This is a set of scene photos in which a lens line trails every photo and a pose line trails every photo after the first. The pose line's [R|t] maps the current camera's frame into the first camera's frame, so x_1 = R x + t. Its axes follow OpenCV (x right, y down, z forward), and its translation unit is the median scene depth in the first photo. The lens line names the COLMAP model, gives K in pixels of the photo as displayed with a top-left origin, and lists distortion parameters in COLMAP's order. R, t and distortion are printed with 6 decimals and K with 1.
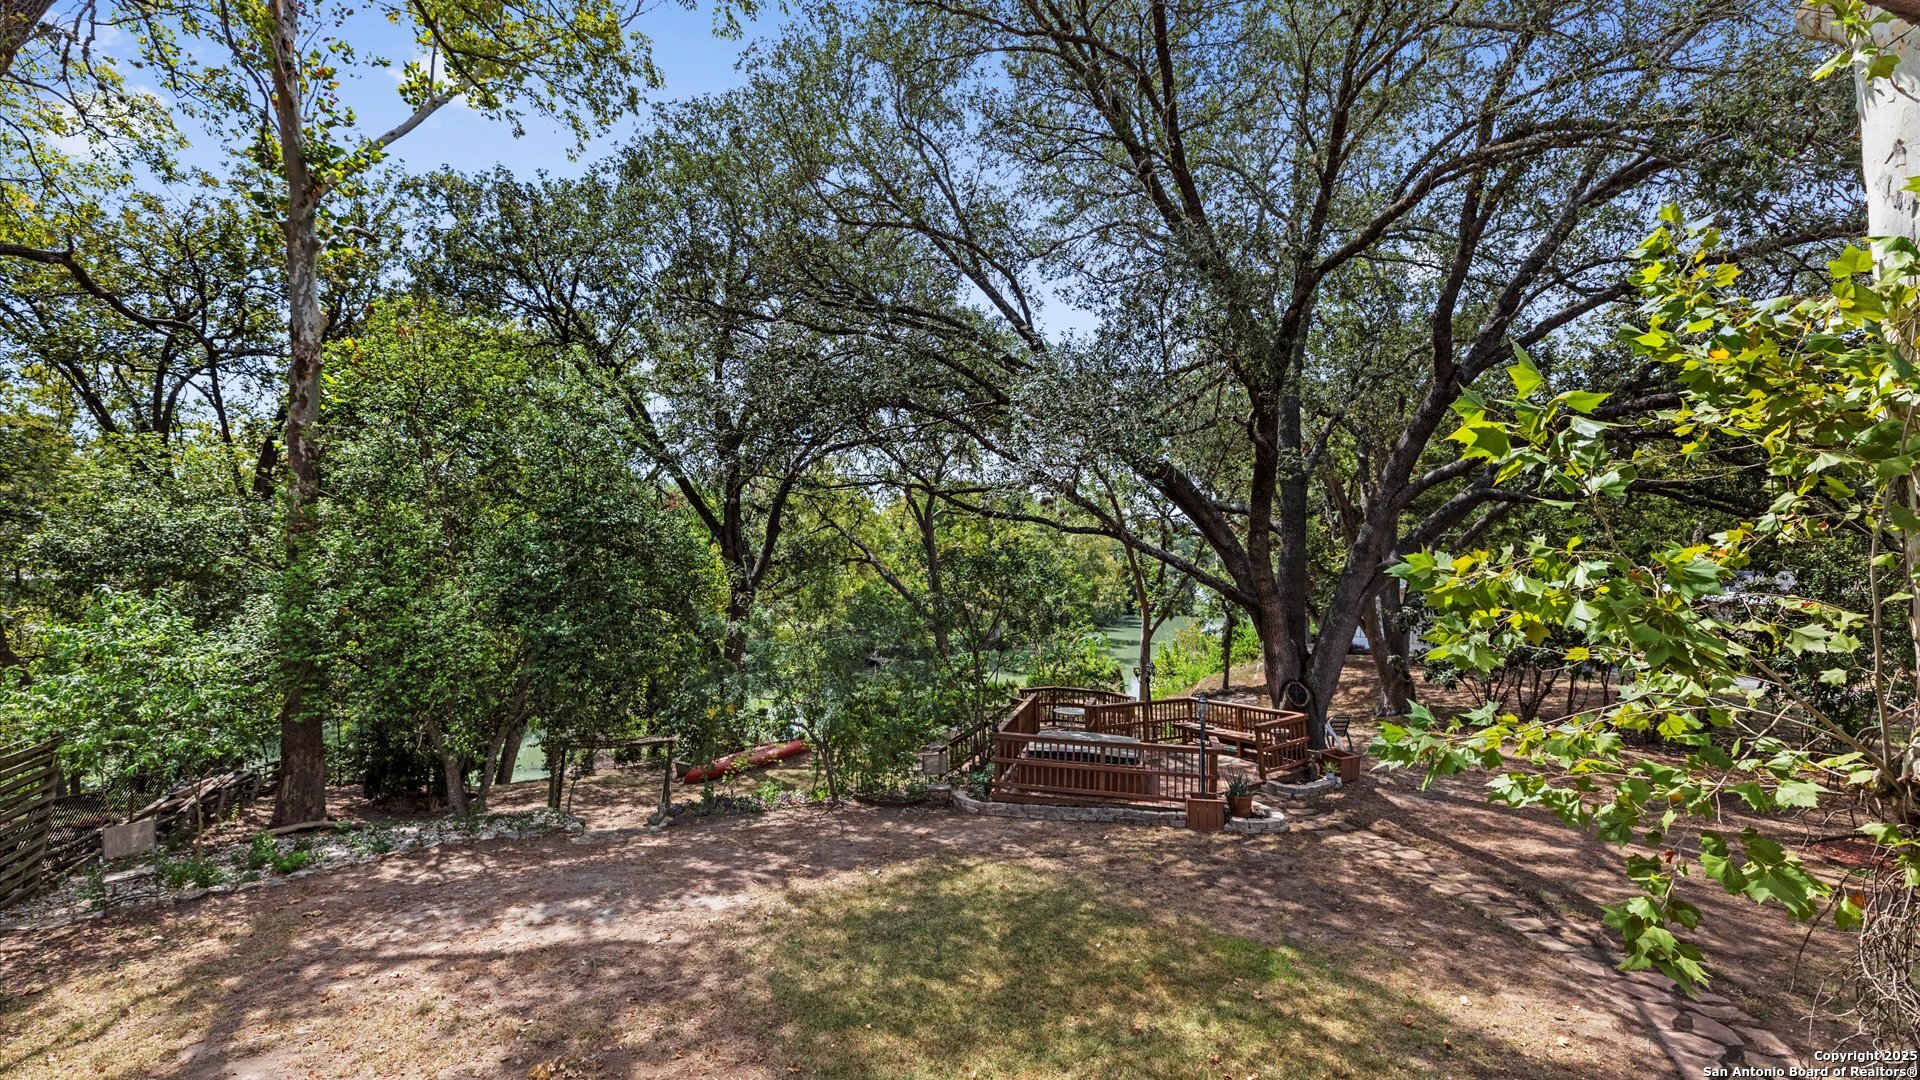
lens RADIAL K [[854.9, 0, 960.0], [0, 854.9, 540.0], [0, 0, 1]] dist [0.000710, 0.000149]
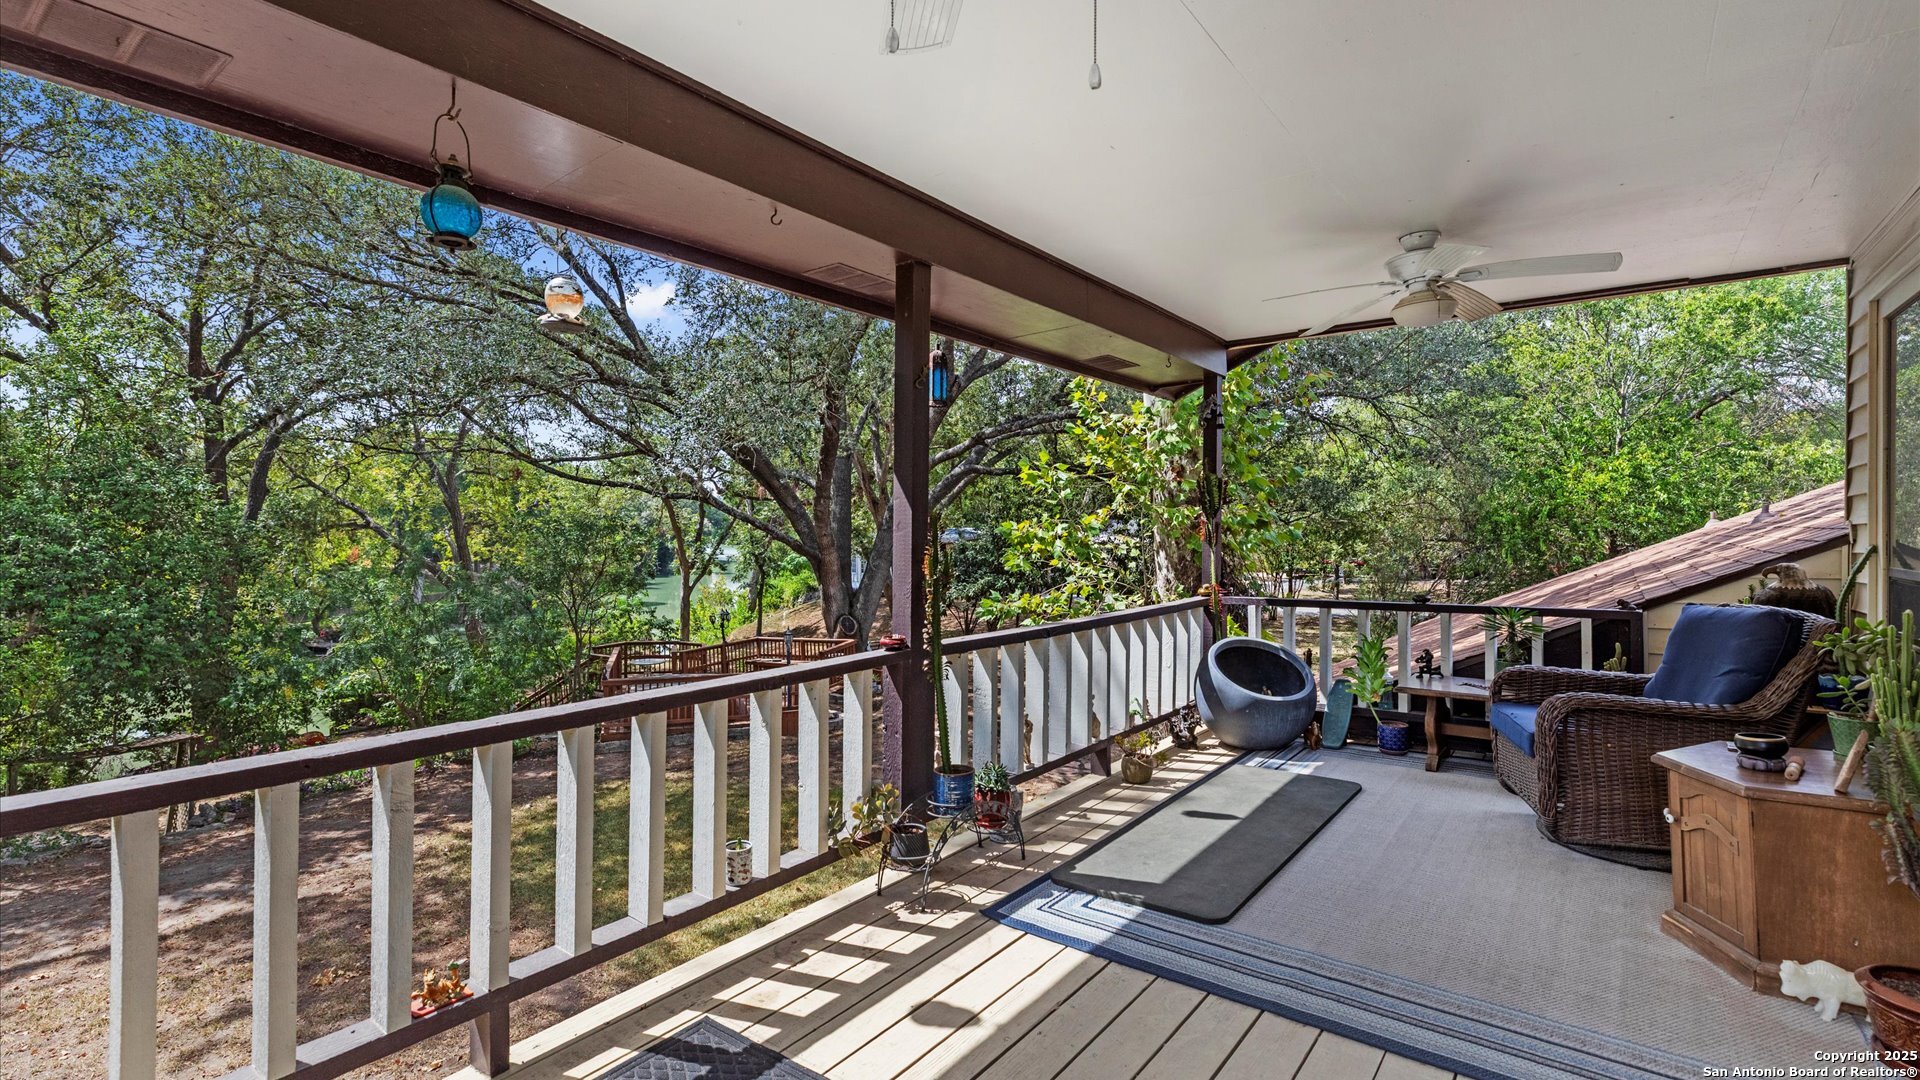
lens RADIAL K [[878.0, 0, 960.0], [0, 878.0, 540.0], [0, 0, 1]] dist [-0.000167, 0.000004]
pose [[0.844006, -0.030775, 0.535450, -0.159152], [0.004310, 0.998709, 0.050607, -0.010412], [-0.536316, -0.040405, 0.843049, -0.180869]]
